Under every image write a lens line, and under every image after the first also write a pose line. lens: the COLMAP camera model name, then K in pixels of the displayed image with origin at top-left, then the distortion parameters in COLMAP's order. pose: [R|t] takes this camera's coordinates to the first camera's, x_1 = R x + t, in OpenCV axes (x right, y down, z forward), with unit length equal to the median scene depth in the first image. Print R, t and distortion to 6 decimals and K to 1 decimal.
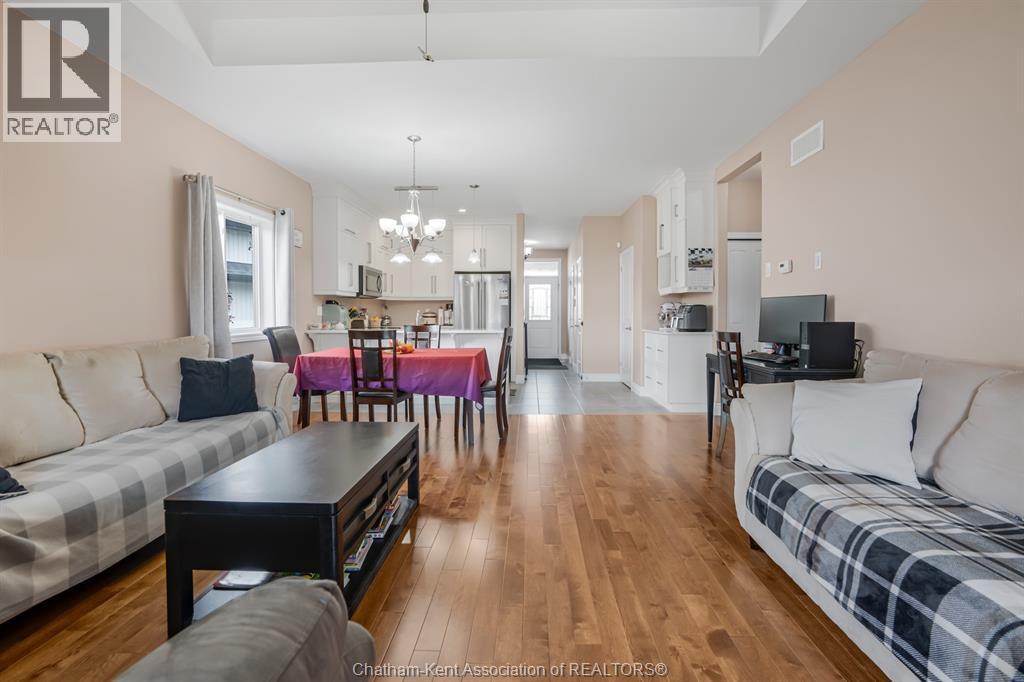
lens RADIAL K [[484.3, 0, 515.3], [0, 484.3, 319.1], [0, 0, 1]] dist [-0.045596, 0.000172]
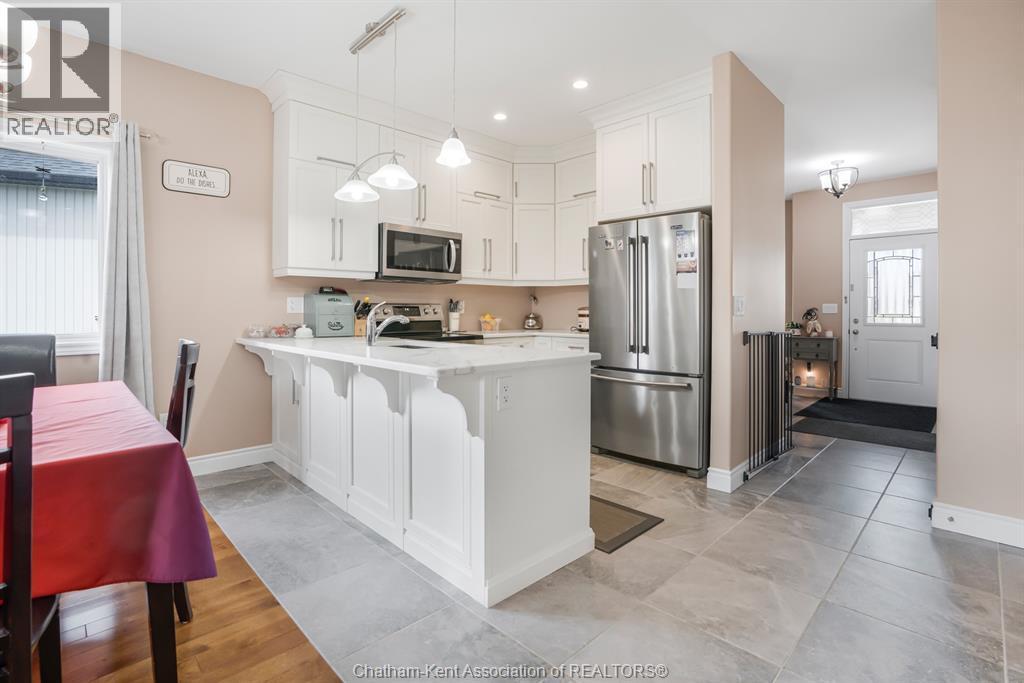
lens RADIAL K [[484.3, 0, 515.3], [0, 484.3, 319.6], [0, 0, 1]] dist [-0.045596, 0.000172]
pose [[0.724231, 0.017245, -0.689342, 0.140541], [-0.008922, 0.999838, 0.015639, -0.008242], [0.689500, -0.005176, 0.724267, 0.569211]]
